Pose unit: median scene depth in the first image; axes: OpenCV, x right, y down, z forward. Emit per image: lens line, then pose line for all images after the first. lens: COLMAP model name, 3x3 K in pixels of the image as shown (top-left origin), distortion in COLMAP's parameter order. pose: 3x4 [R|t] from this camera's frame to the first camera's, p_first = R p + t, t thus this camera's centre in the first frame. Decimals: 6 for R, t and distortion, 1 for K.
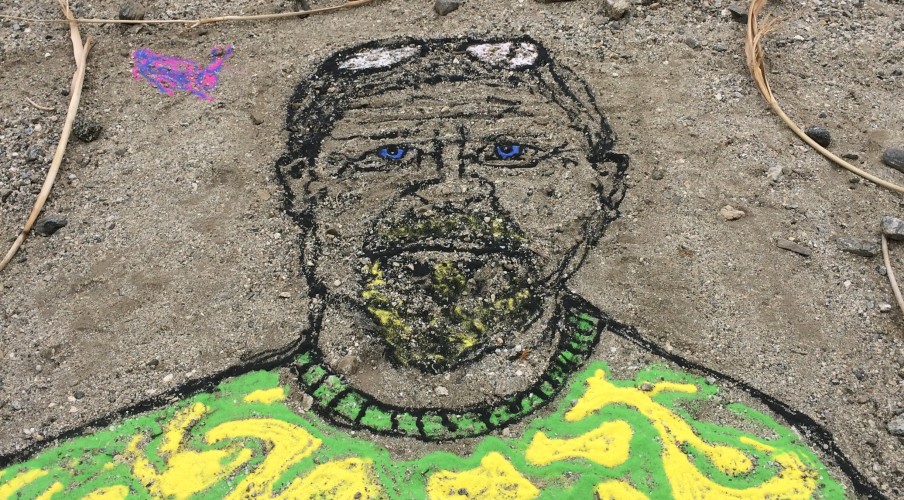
lens RADIAL K [[1037.7, 0, 453.1], [0, 1037.7, 249.7], [0, 0, 1]] dist [0.047237, 0.000000]
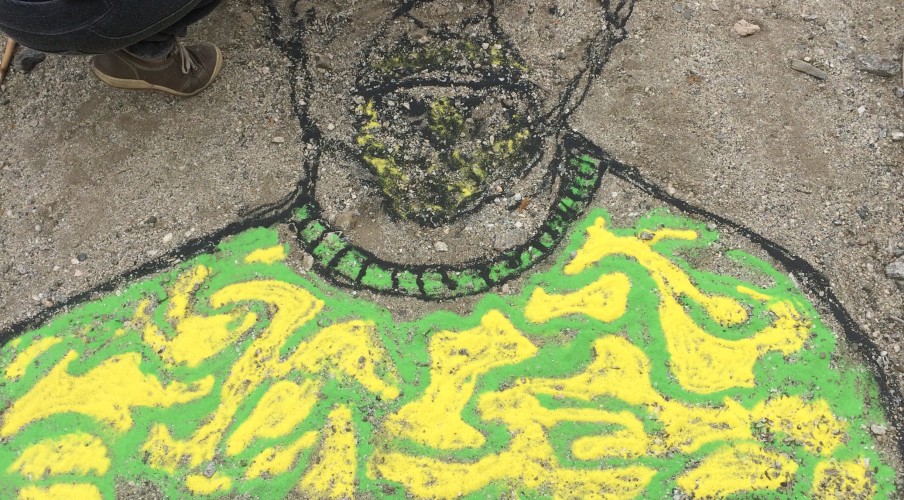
lens RADIAL K [[1037.7, 0, 453.6], [0, 1037.7, 259.2], [0, 0, 1]] dist [0.047237, 0.000000]
pose [[0.999577, -0.023911, -0.016564, 0.015563], [0.027847, 0.951179, 0.307380, -0.142567], [0.008406, -0.307711, 0.951443, 0.039694]]
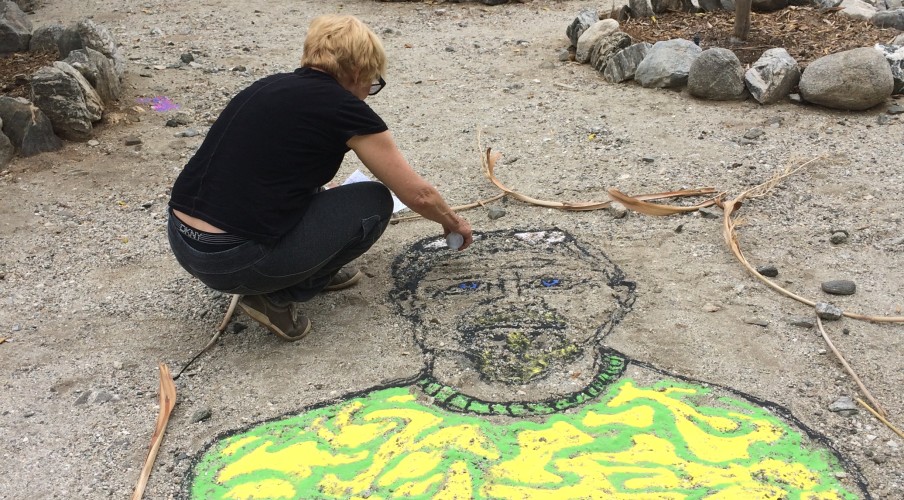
lens RADIAL K [[1037.7, 0, 449.4], [0, 1037.7, 255.6], [0, 0, 1]] dist [0.047237, 0.000000]
pose [[0.999701, -0.024424, -0.001414, -0.094403], [0.022385, 0.936493, -0.349970, 0.415878], [0.009872, 0.349834, 0.936760, -0.393991]]
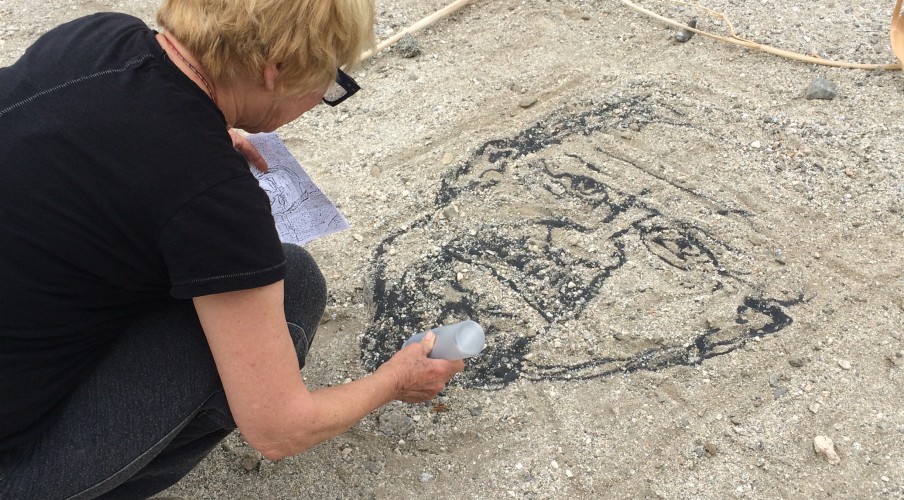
lens RADIAL K [[1037.7, 0, 455.5], [0, 1037.7, 252.4], [0, 0, 1]] dist [0.047237, 0.000000]
pose [[0.639751, 0.484999, -0.596234, 0.508906], [-0.494481, 0.853616, 0.163791, -0.156505], [0.588393, 0.190041, 0.785925, 0.248482]]
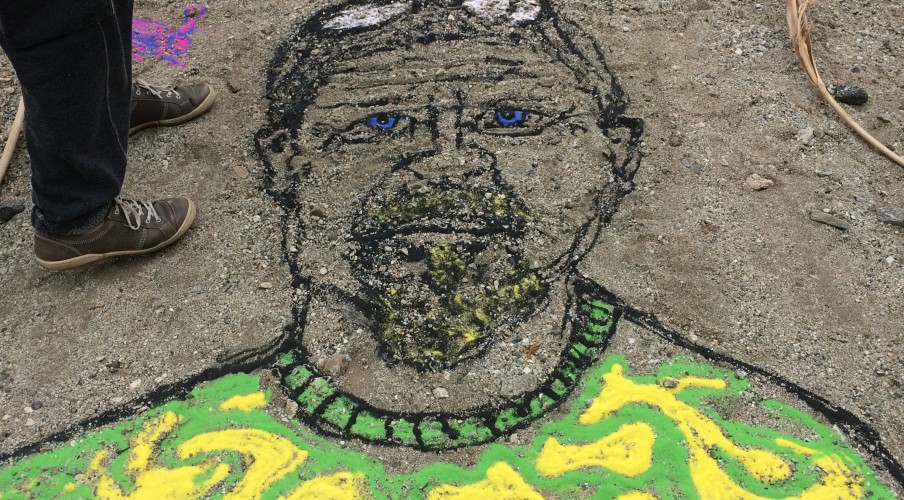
lens RADIAL K [[1037.7, 0, 453.4], [0, 1037.7, 252.0], [0, 0, 1]] dist [0.047237, 0.000000]
pose [[0.999792, -0.020200, -0.002844, 0.004220], [0.020314, 0.998625, 0.048330, -0.025304], [0.001864, -0.048378, 0.998827, 0.099281]]
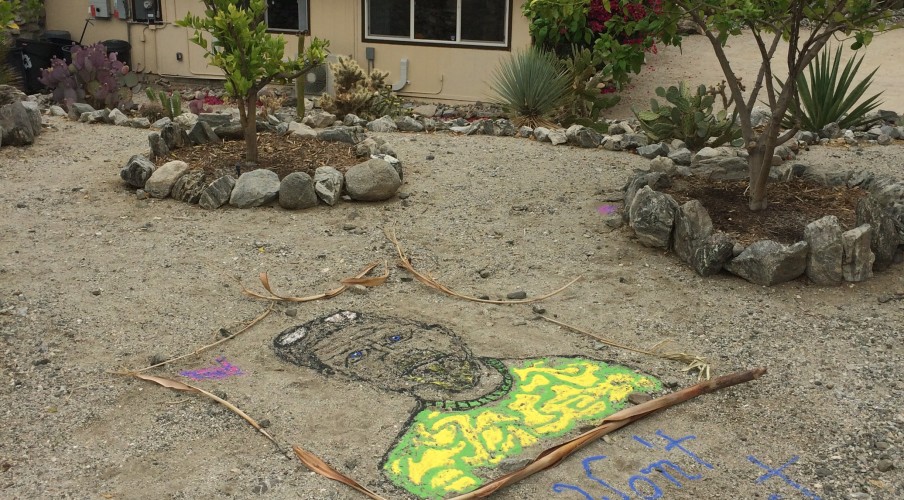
lens RADIAL K [[1037.7, 0, 456.3], [0, 1037.7, 252.5], [0, 0, 1]] dist [0.047237, 0.000000]
pose [[0.679719, -0.221192, 0.699325, -1.528372], [0.494969, 0.841945, -0.214790, 0.323335], [-0.541283, 0.492141, 0.681769, -0.728101]]
